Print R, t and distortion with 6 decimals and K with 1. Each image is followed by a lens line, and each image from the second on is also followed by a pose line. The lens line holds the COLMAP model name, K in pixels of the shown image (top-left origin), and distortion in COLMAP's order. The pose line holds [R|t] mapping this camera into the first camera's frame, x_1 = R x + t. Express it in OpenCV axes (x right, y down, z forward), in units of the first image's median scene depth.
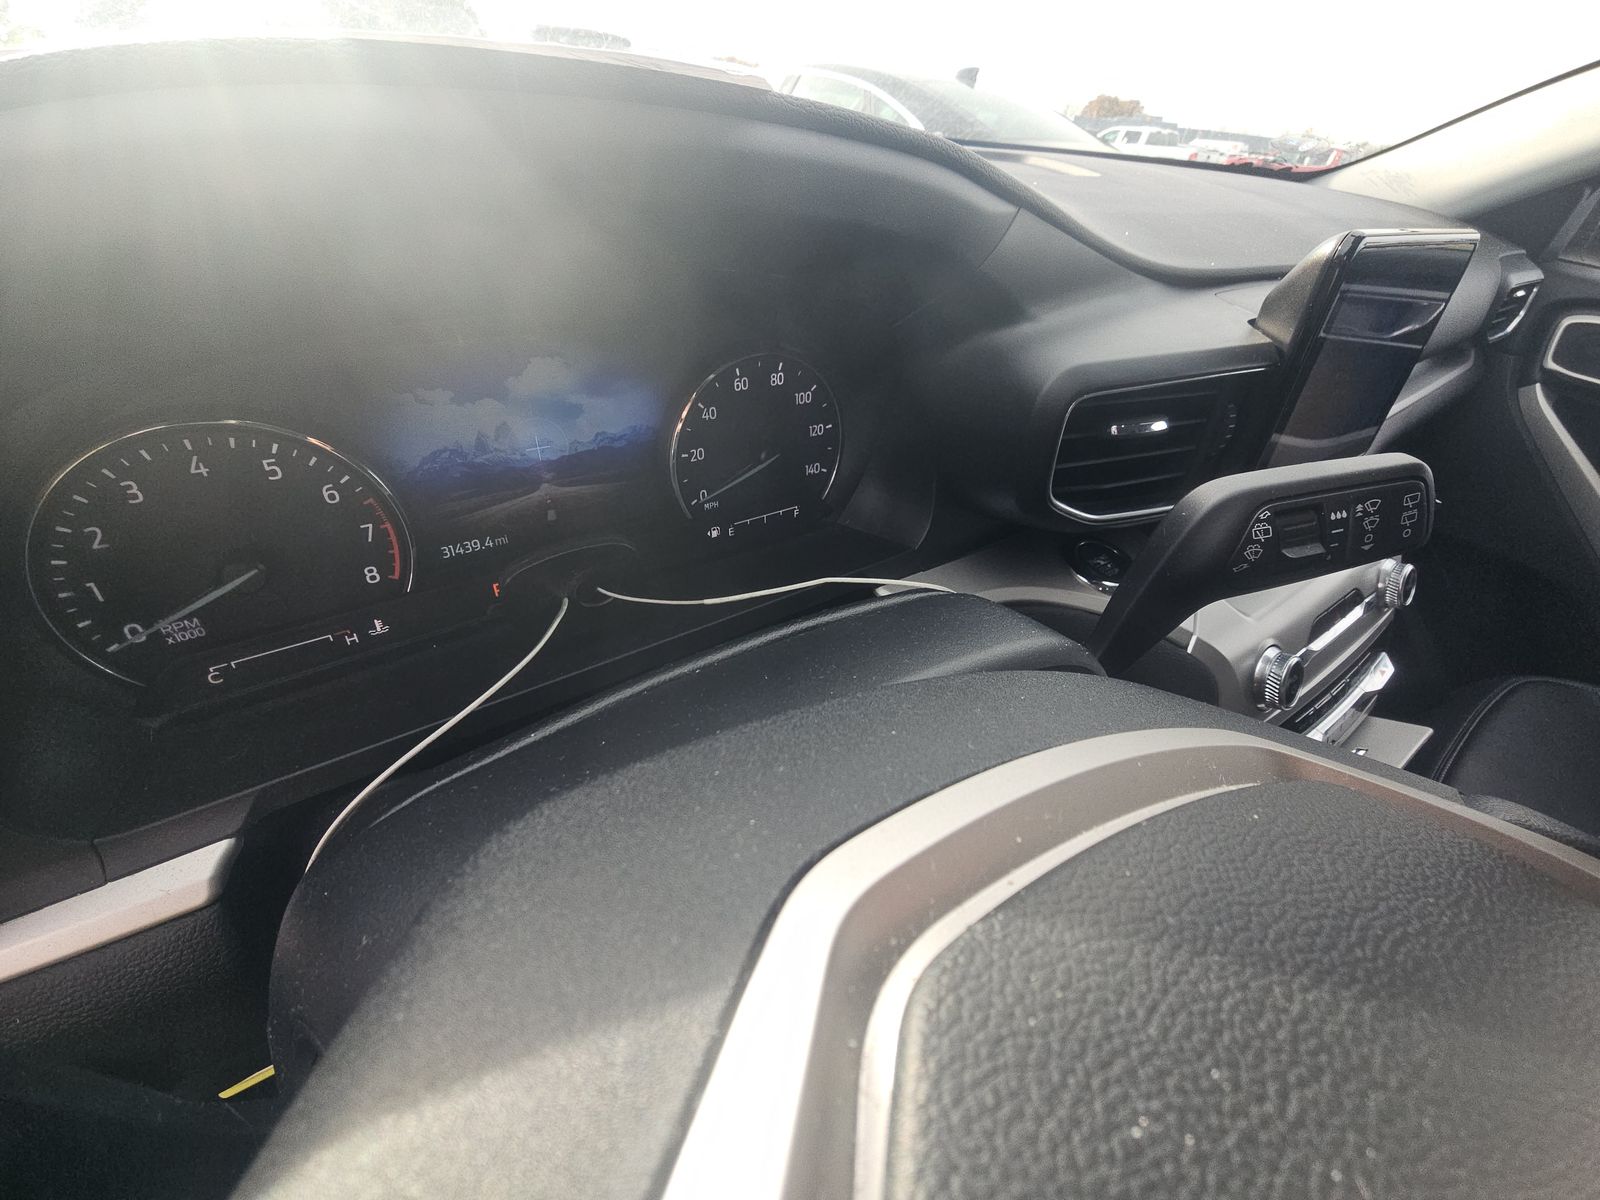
lens RADIAL K [[648.4, 0, 794.6], [0, 648.4, 588.9], [0, 0, 1]] dist [0.007307, -0.006607]
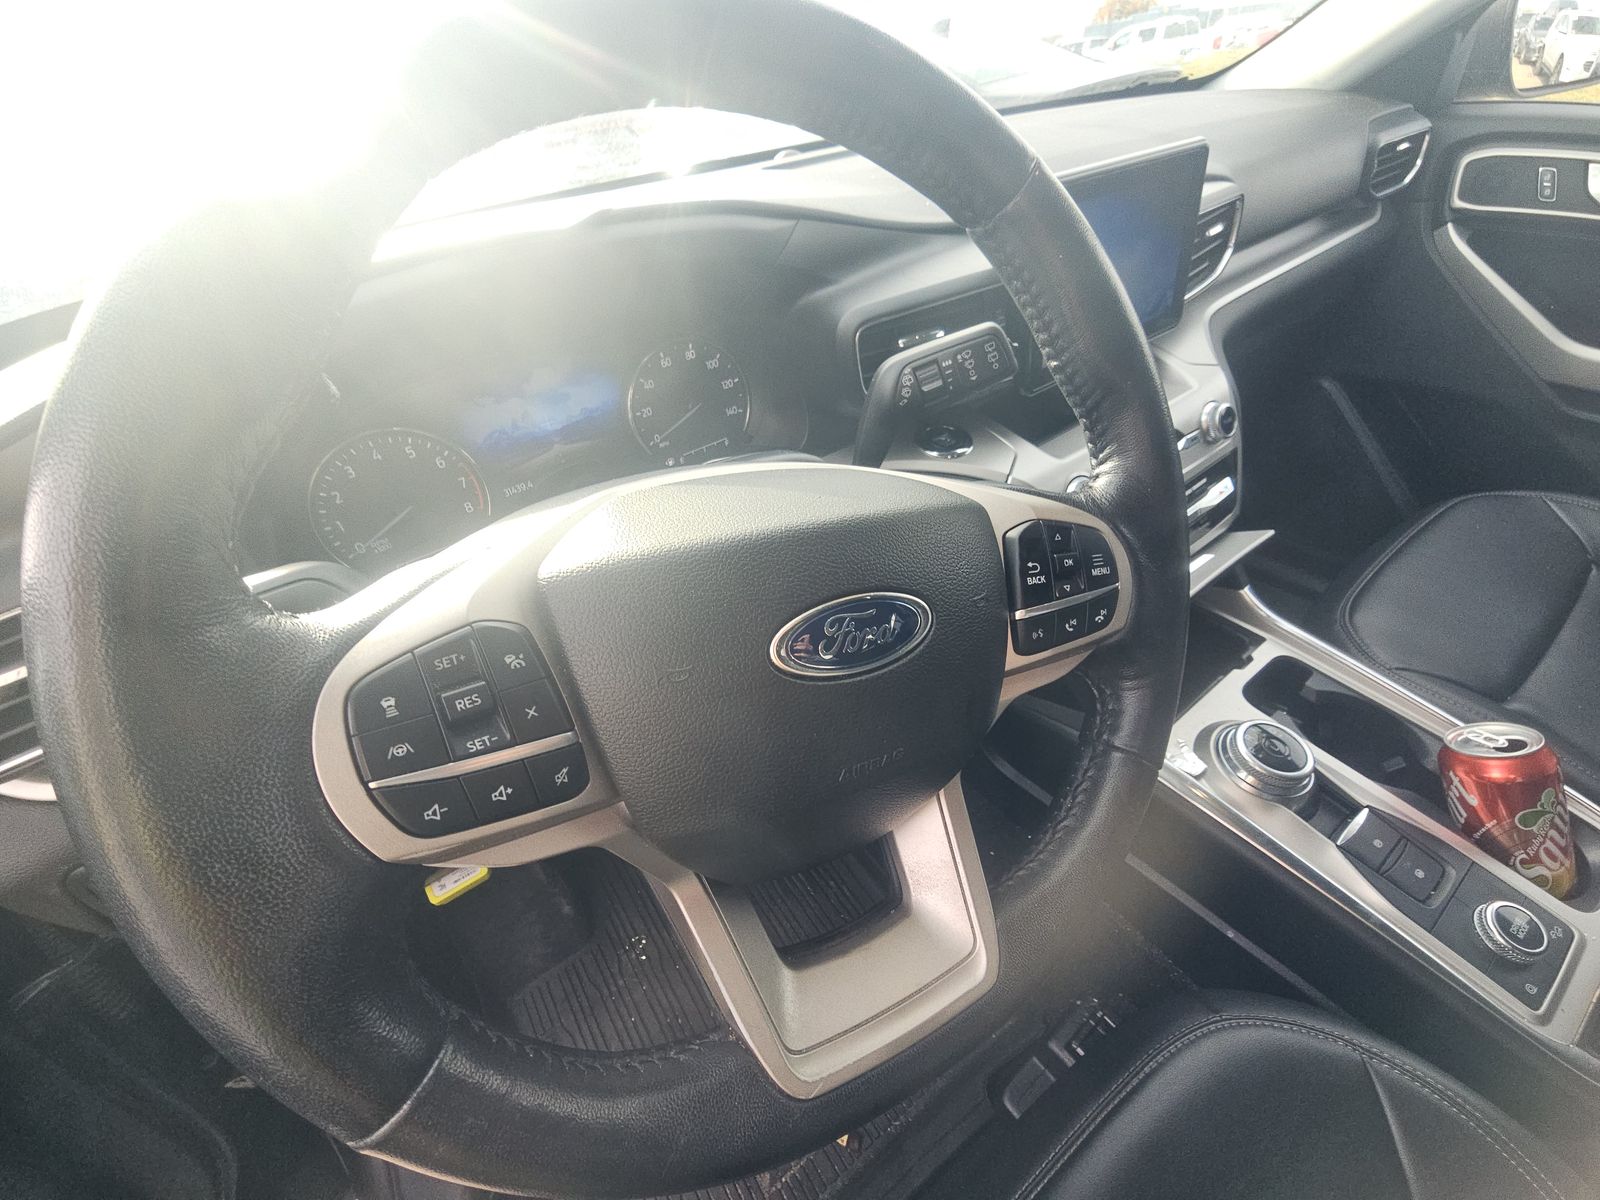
lens RADIAL K [[648.4, 0, 796.4], [0, 648.4, 590.2], [0, 0, 1]] dist [0.007307, -0.006607]
pose [[0.980832, -0.158374, -0.113513, 0.295058], [0.160516, 0.986983, 0.009921, 0.244422], [0.110465, -0.027951, 0.993487, -0.502388]]
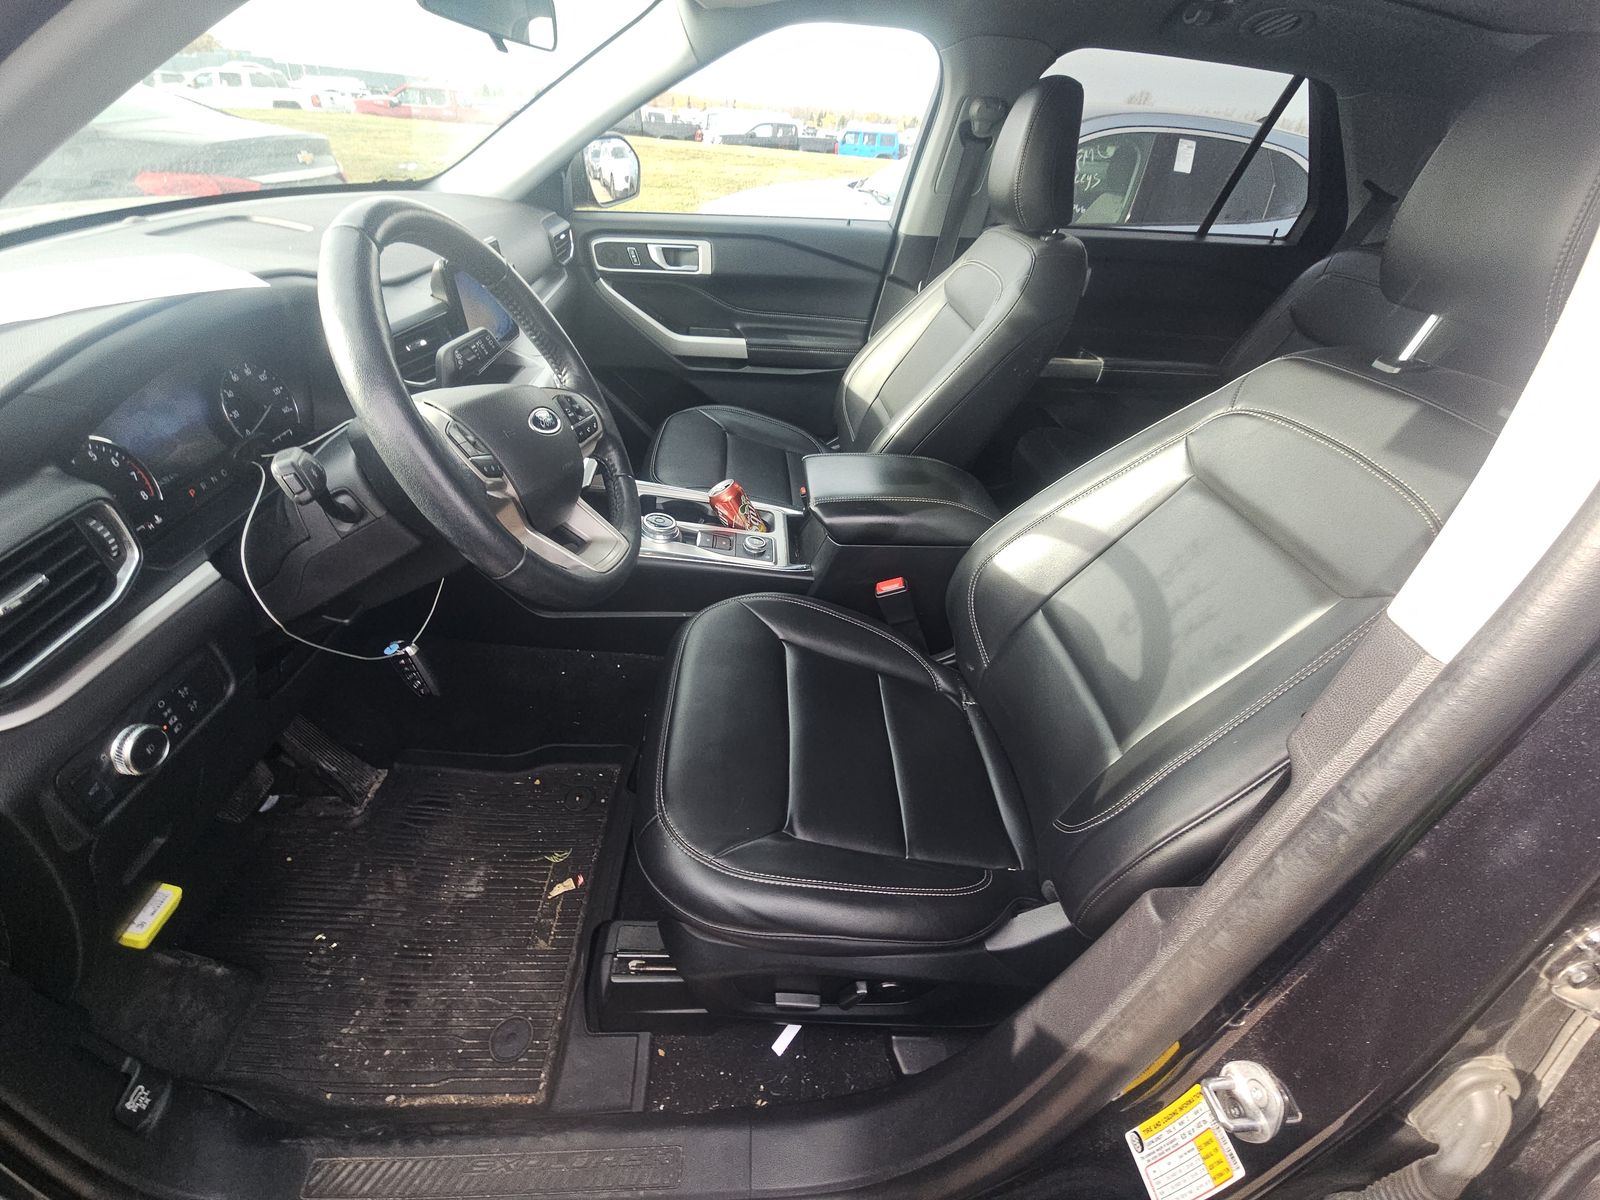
lens RADIAL K [[648.4, 0, 798.0], [0, 648.4, 588.8], [0, 0, 1]] dist [0.007307, -0.006607]
pose [[0.533905, -0.525626, 0.662316, -0.822596], [0.481310, 0.832939, 0.273043, 0.544435], [-0.695188, 0.173001, 0.697700, -1.580656]]
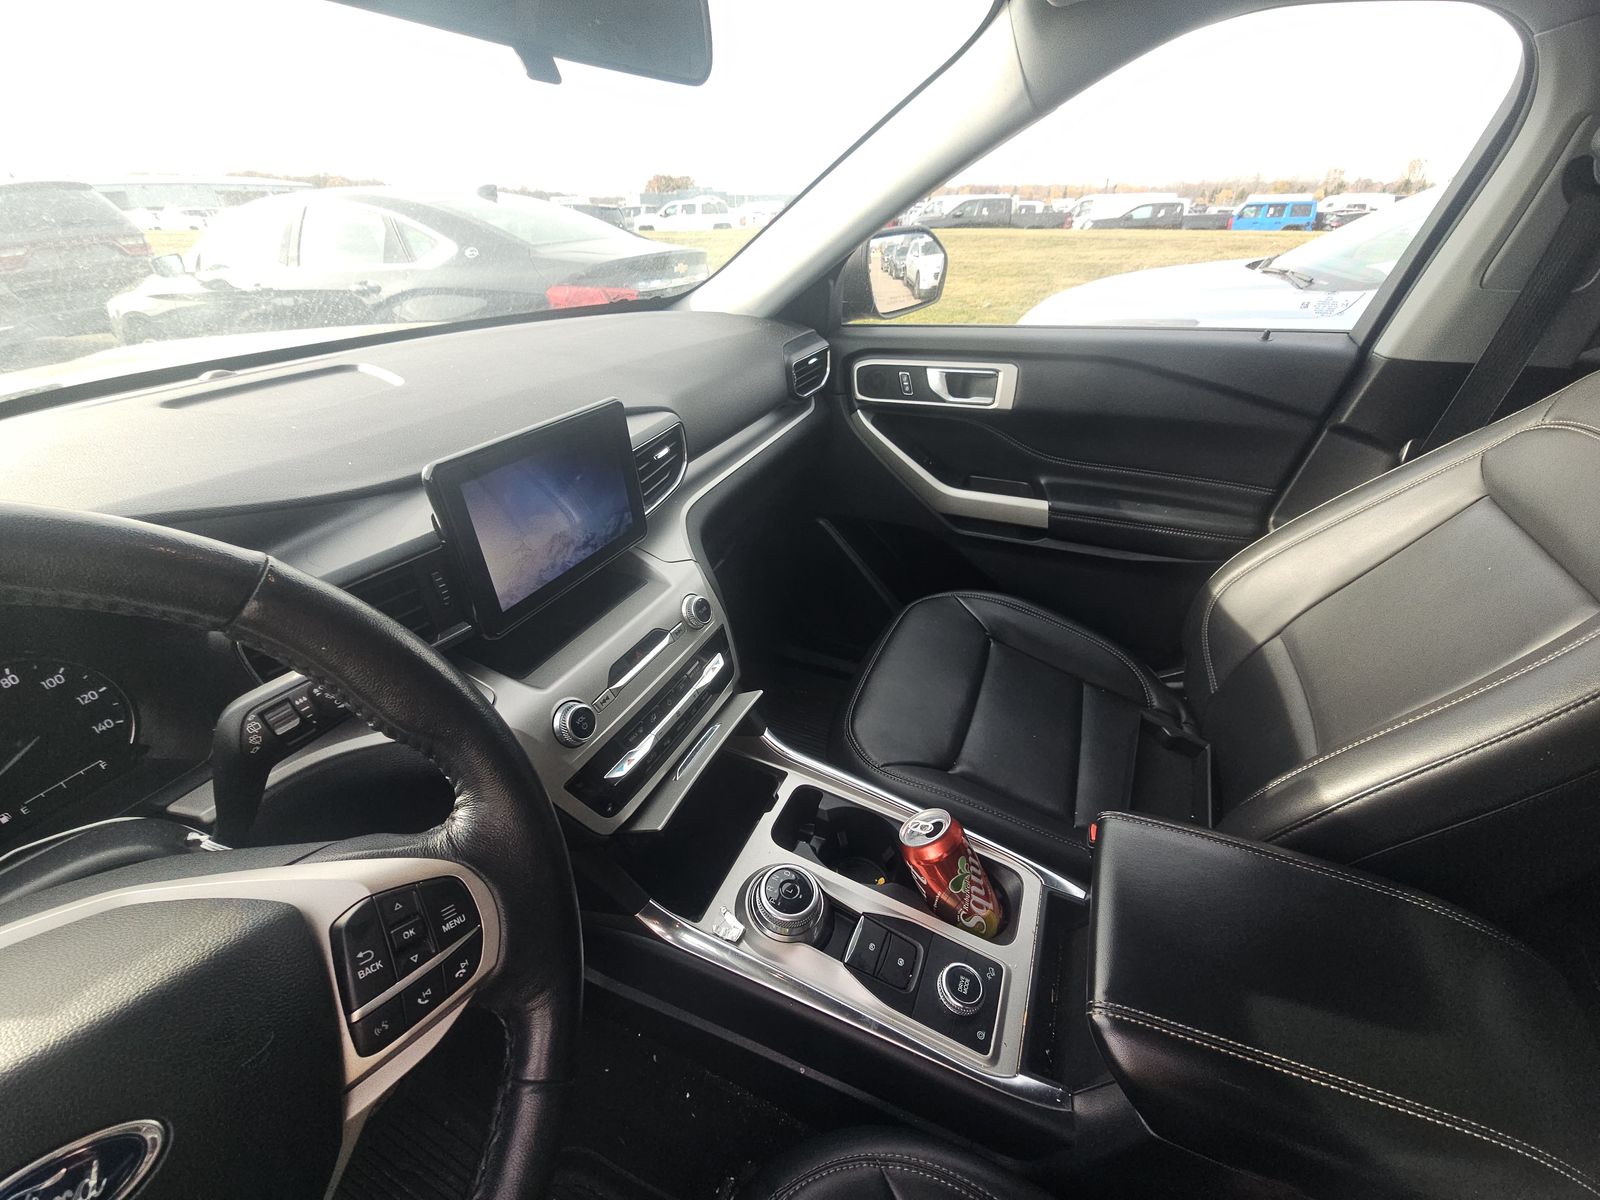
lens RADIAL K [[648.4, 0, 794.2], [0, 648.4, 589.2], [0, 0, 1]] dist [0.007307, -0.006607]
pose [[0.857233, -0.333417, 0.392409, 0.776392], [0.366624, 0.930311, -0.010449, 0.061715], [-0.361579, 0.152823, 0.919731, -0.623676]]
